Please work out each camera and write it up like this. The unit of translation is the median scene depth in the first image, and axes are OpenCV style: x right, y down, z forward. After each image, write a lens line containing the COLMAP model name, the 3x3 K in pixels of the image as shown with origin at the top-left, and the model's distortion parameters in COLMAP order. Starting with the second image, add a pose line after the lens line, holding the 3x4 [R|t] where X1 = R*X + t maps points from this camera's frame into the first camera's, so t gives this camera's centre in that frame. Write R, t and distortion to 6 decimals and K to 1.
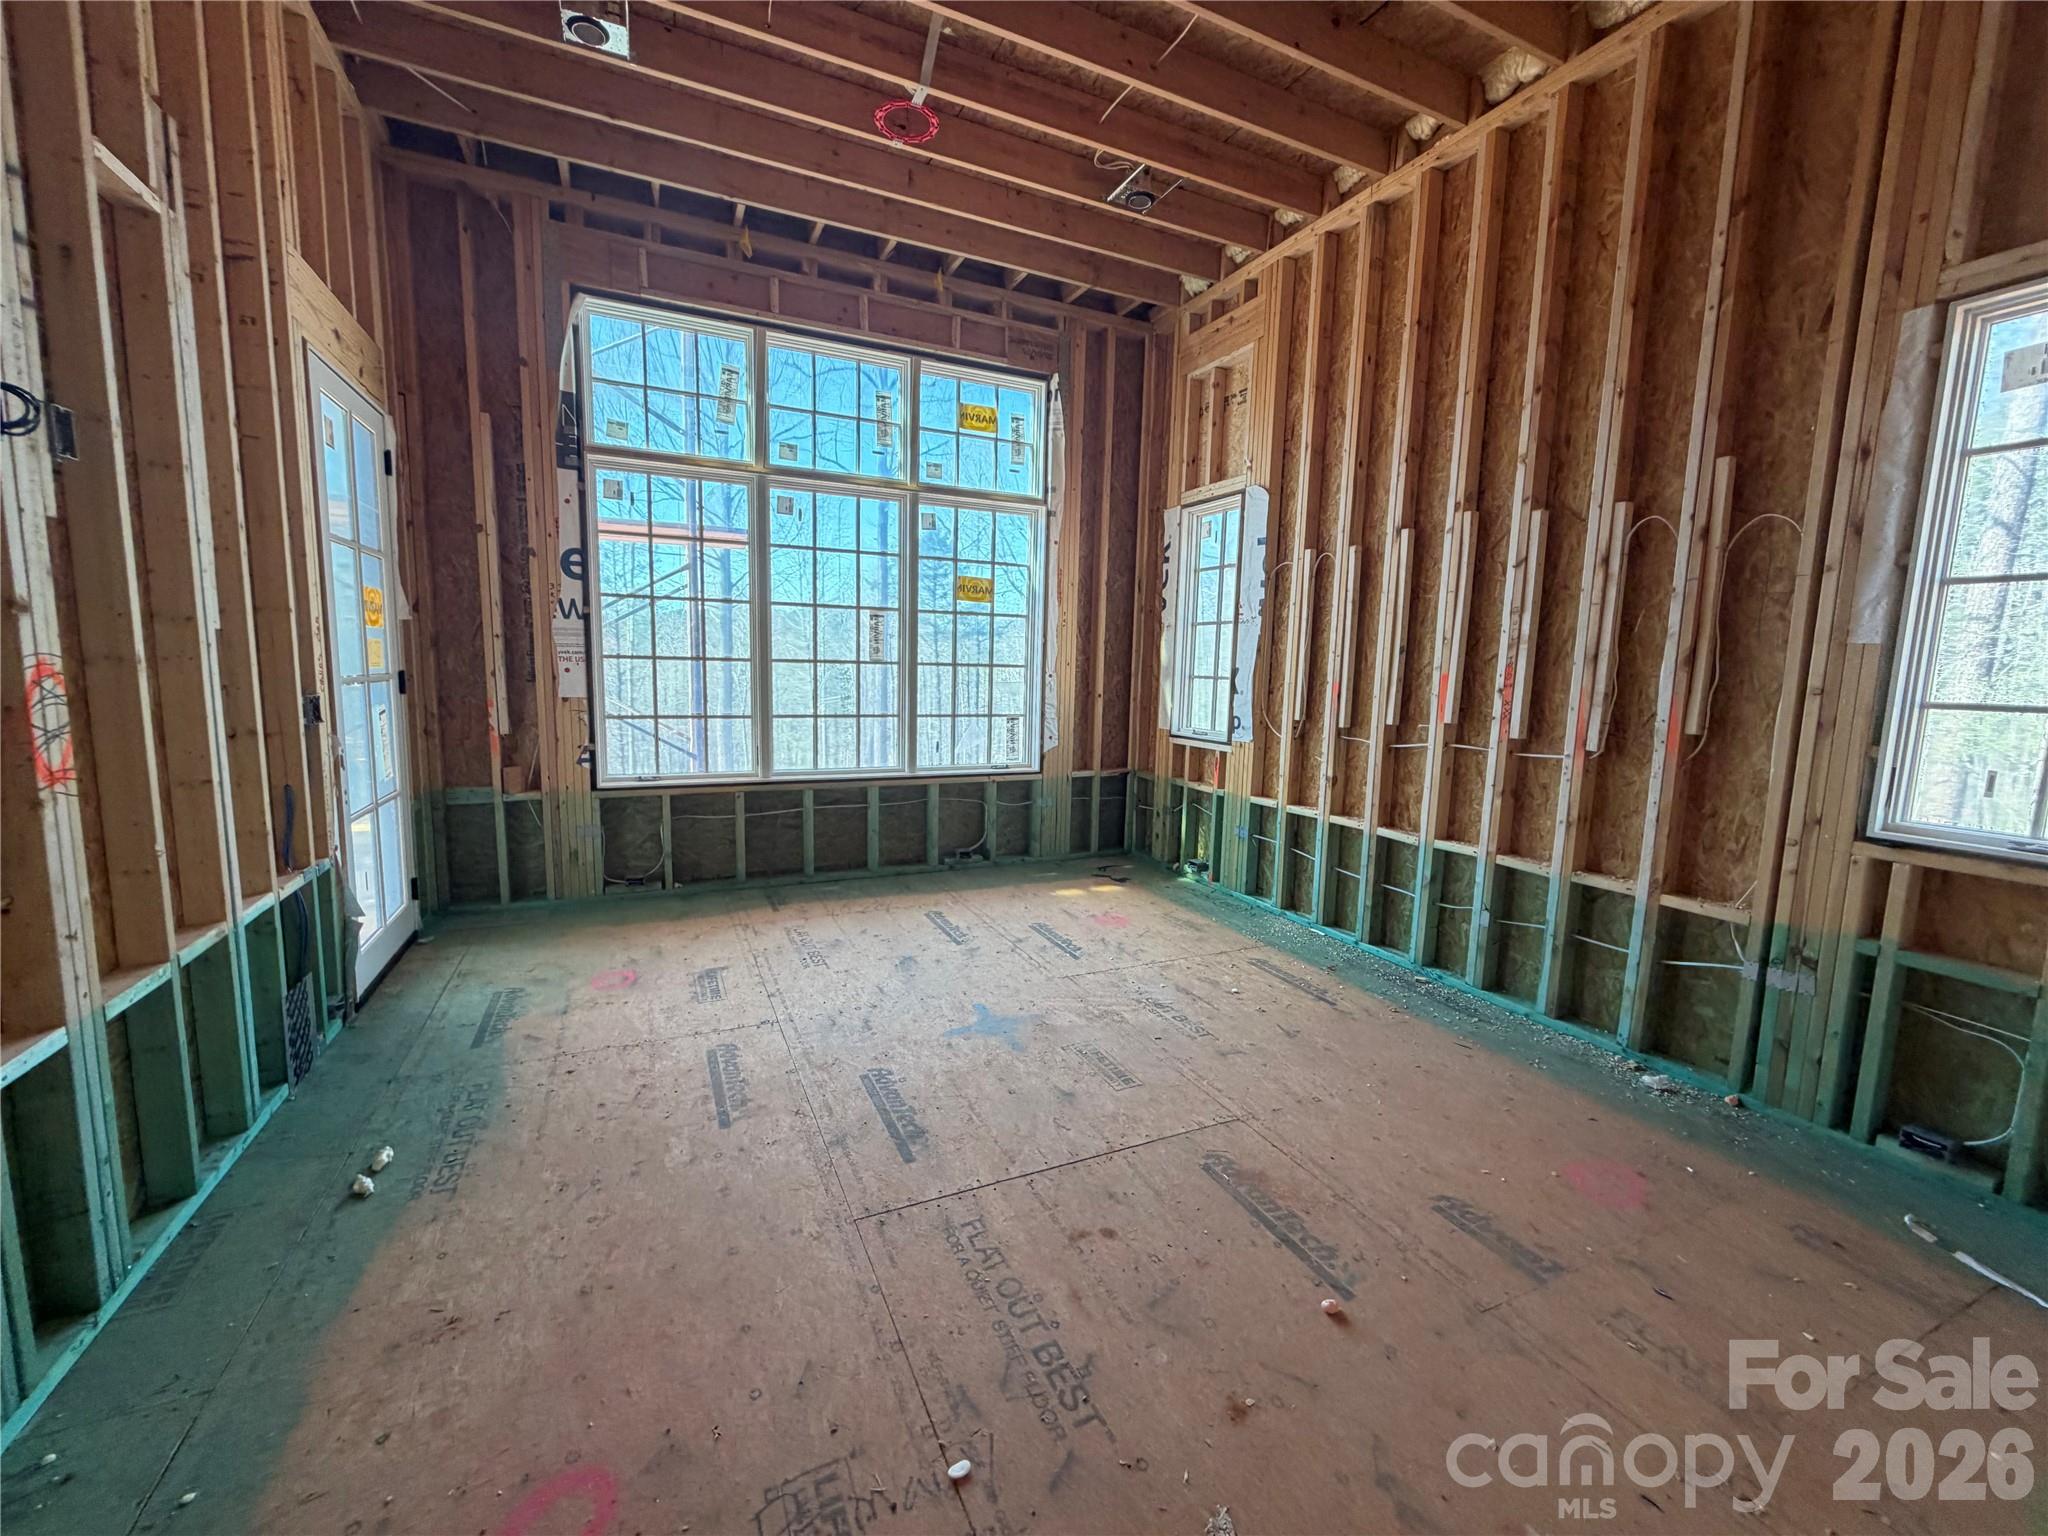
lens RADIAL K [[812.9, 0, 1021.5], [0, 812.9, 762.2], [0, 0, 1]] dist [-0.001569, 0.000335]
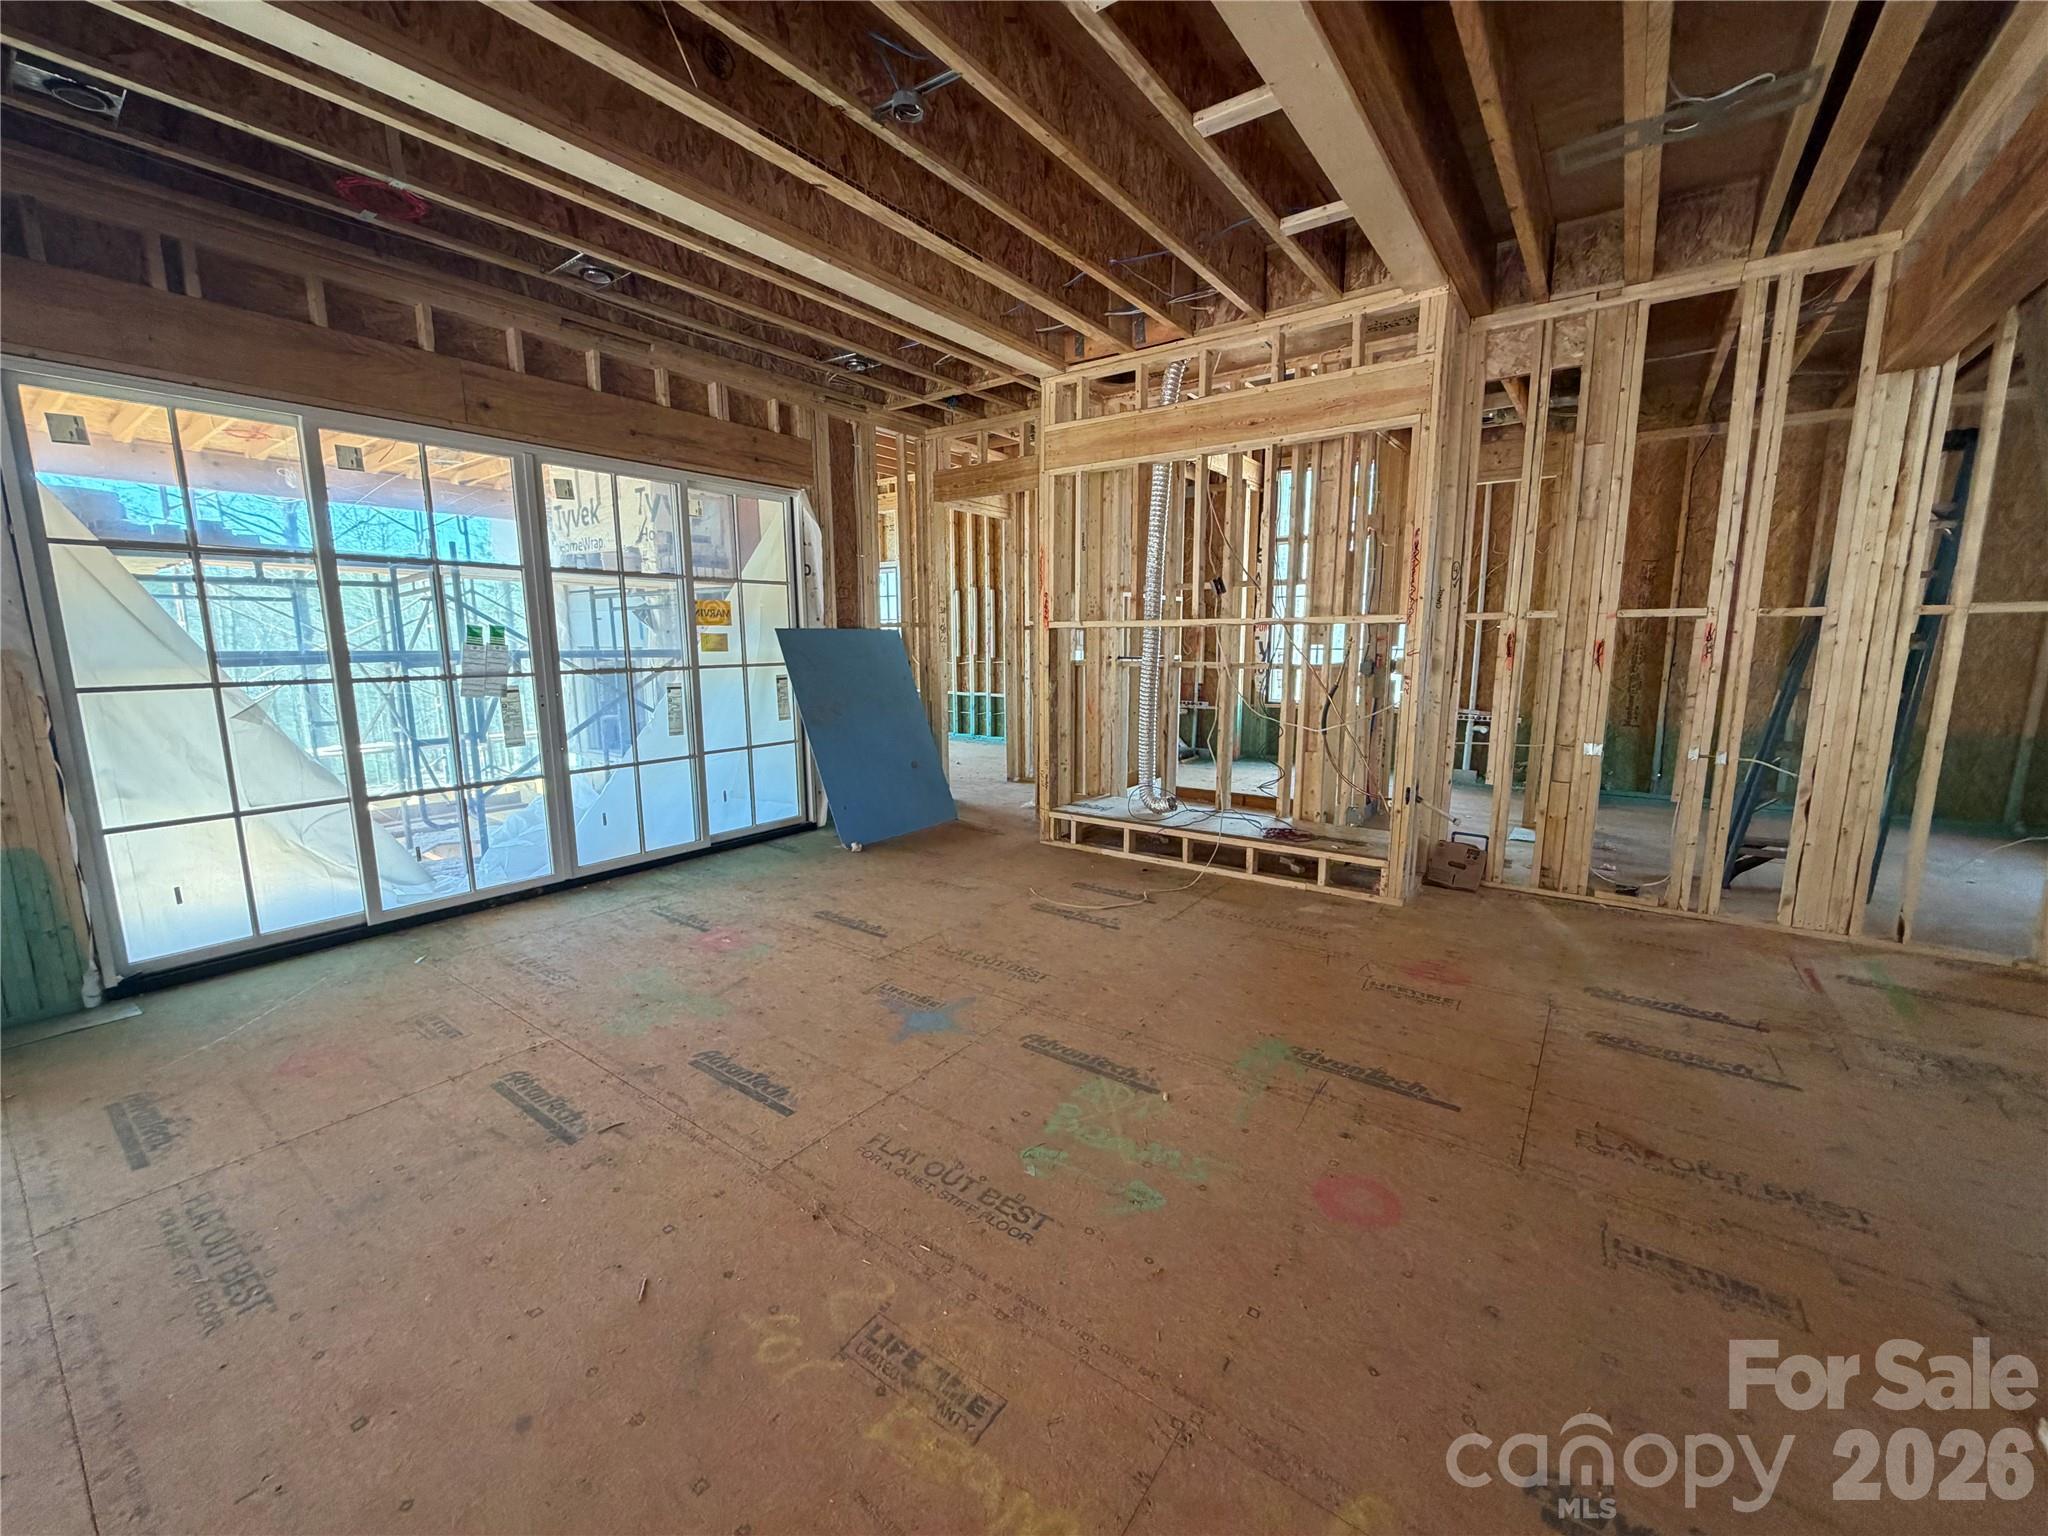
lens RADIAL K [[812.9, 0, 1027.7], [0, 812.9, 768.5], [0, 0, 1]] dist [-0.001569, 0.000335]
pose [[0.877796, -0.105130, 0.467356, -0.785188], [0.087576, 0.994397, 0.059200, 0.215034], [-0.470961, -0.011037, 0.882085, -1.819189]]
